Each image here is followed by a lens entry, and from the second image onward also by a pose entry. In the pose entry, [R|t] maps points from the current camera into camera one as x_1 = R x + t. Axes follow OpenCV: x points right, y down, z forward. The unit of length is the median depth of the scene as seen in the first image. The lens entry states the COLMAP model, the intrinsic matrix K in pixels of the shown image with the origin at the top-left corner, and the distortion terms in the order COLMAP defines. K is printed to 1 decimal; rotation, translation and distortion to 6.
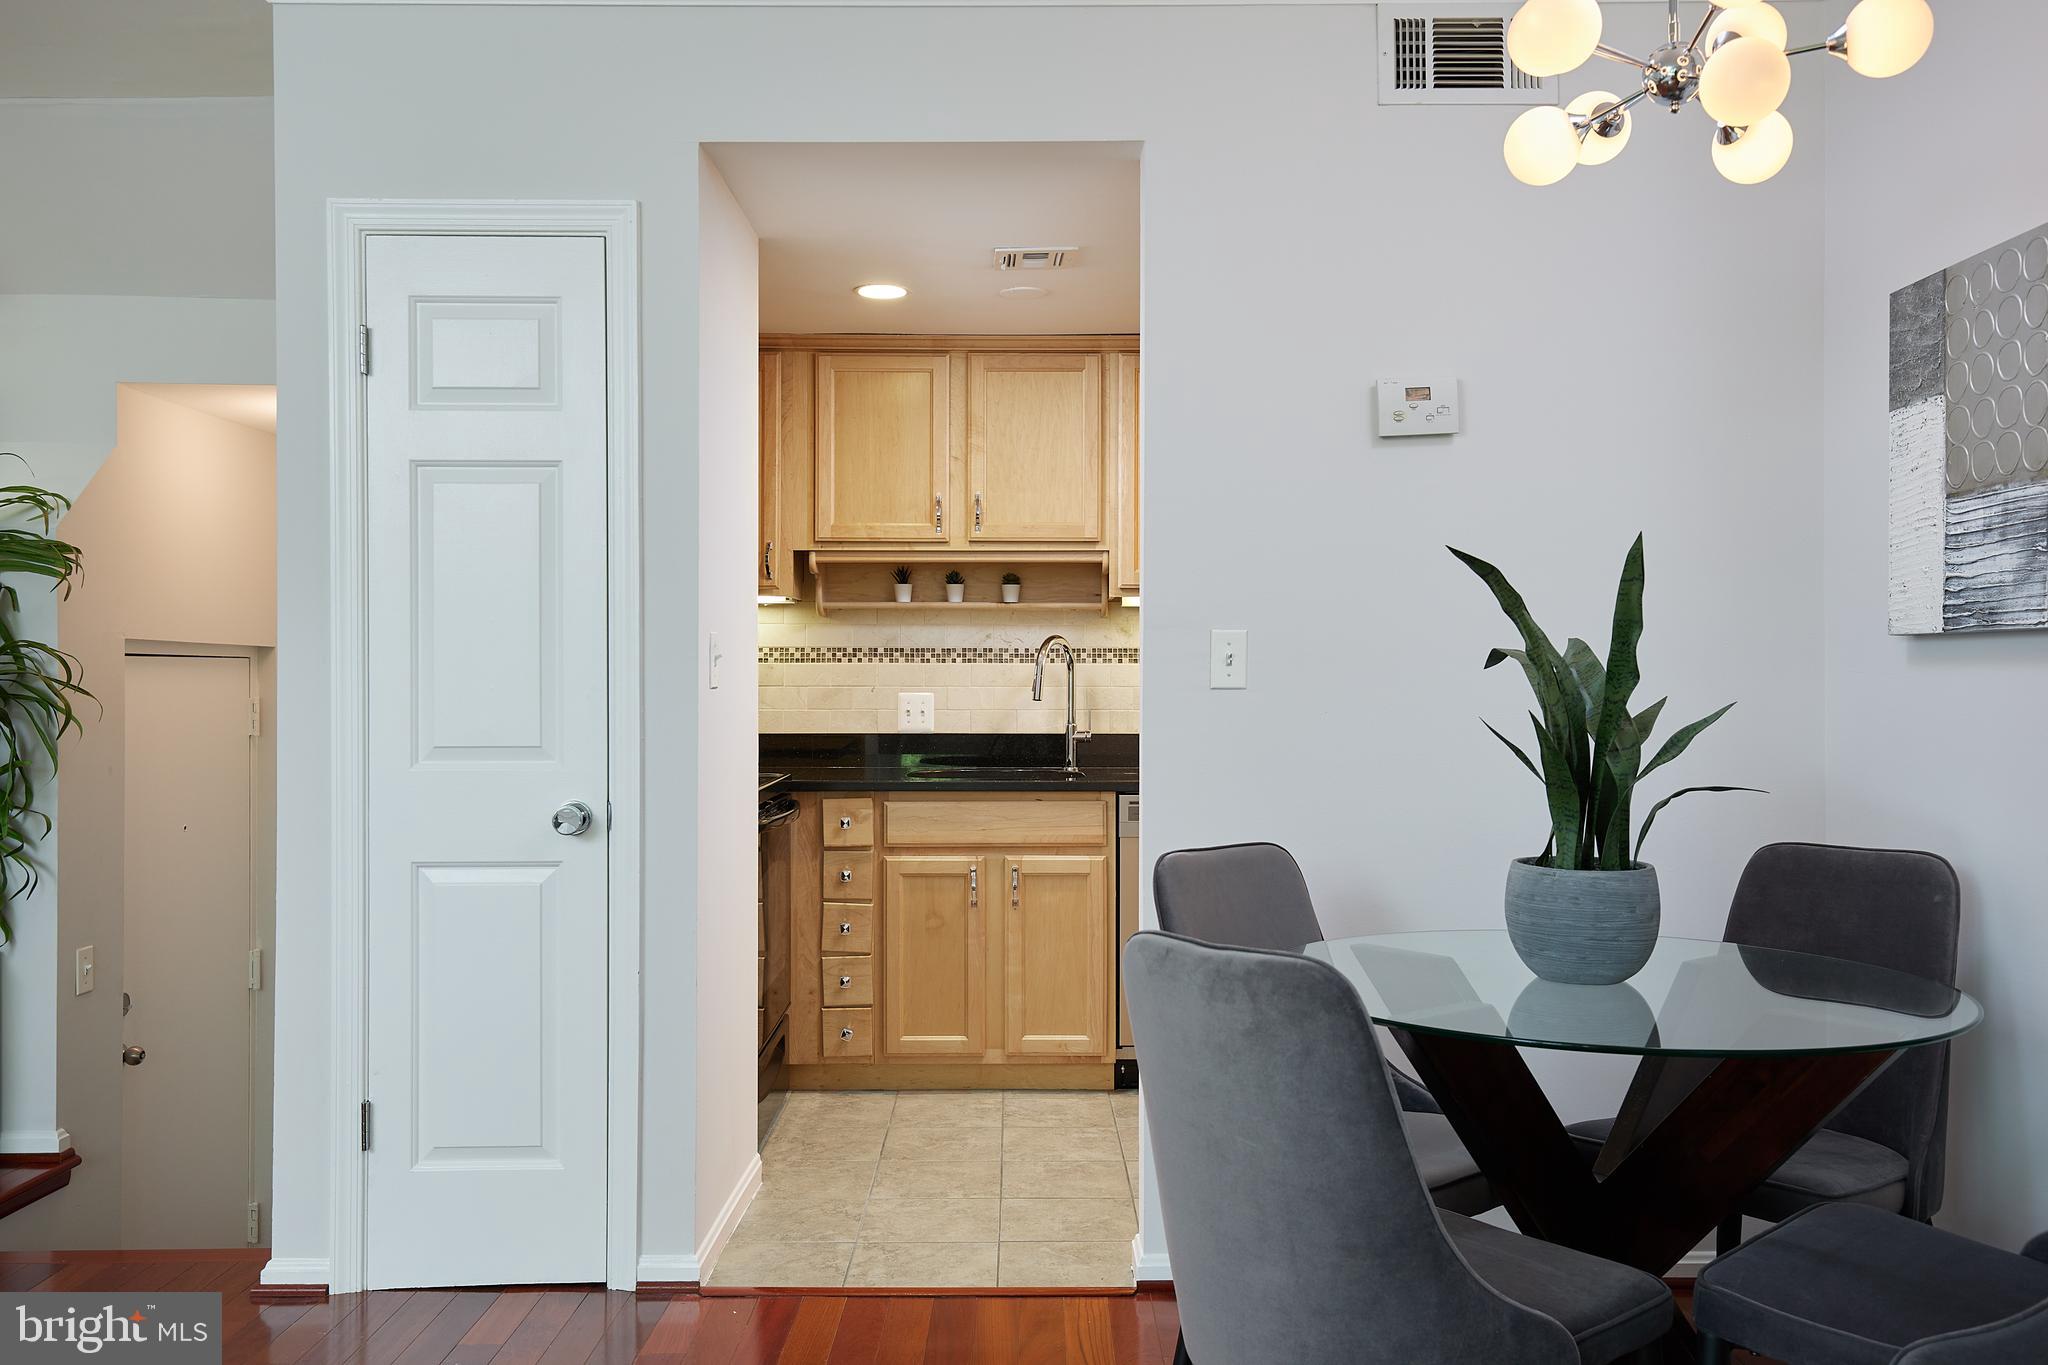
lens RADIAL K [[1690.7, 0, 1036.4], [0, 1690.7, 676.9], [0, 0, 1]] dist [0.029336, -0.000467]
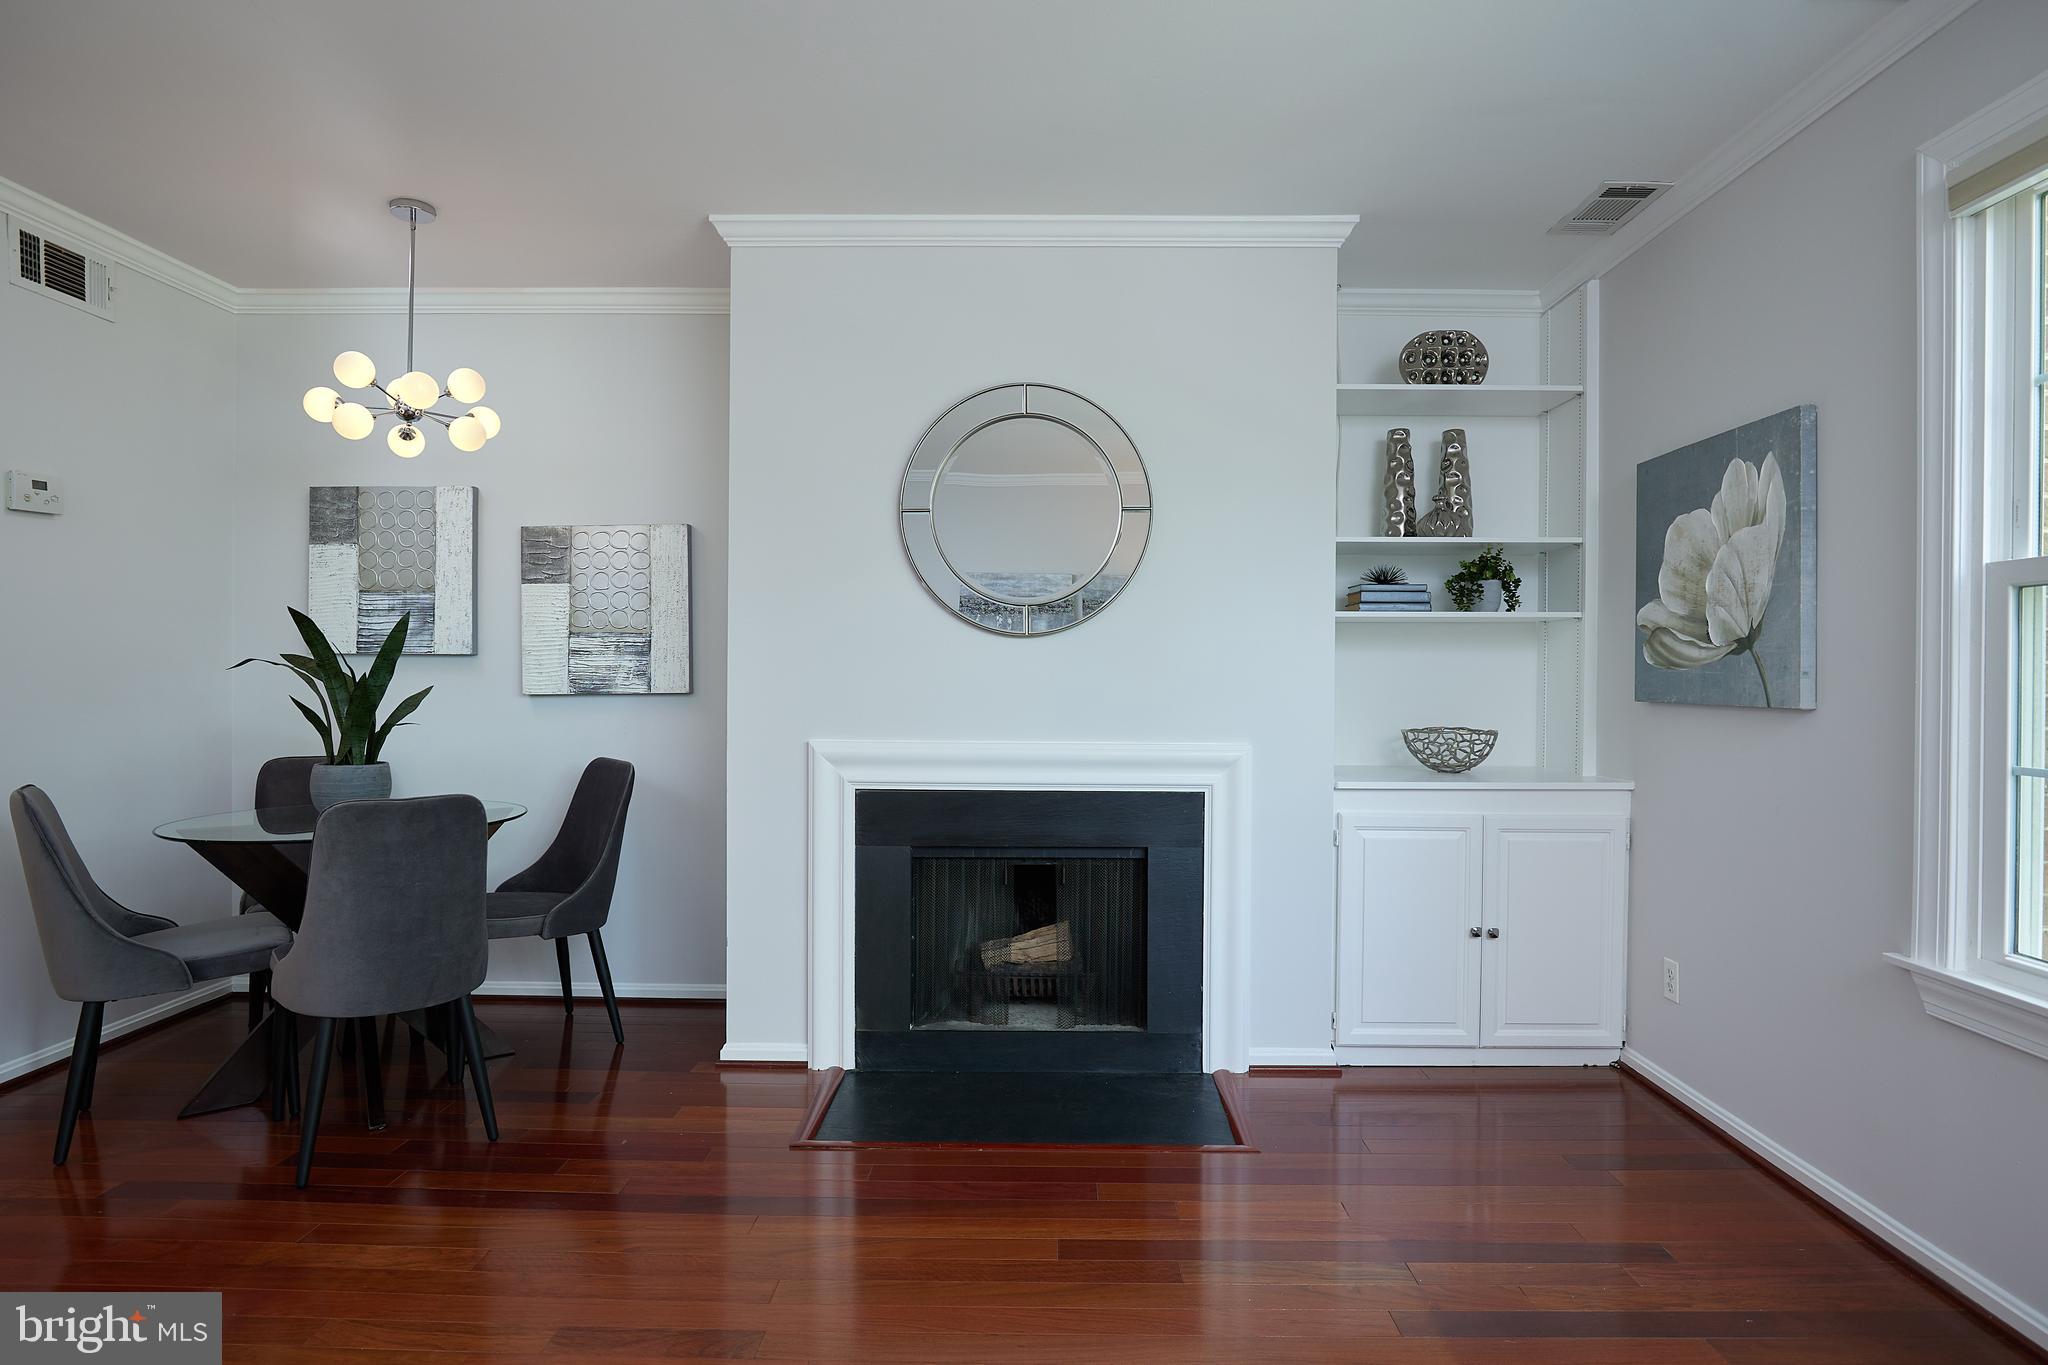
lens RADIAL K [[1076.2, 0, 1034.9], [0, 1076.2, 677.0], [0, 0, 1]] dist [-0.021425, 0.006136]
pose [[0.022962, -0.001275, 0.999736, -0.472366], [-0.006471, 0.999978, 0.001424, -0.002233], [-0.999715, -0.006502, 0.022953, 0.061295]]
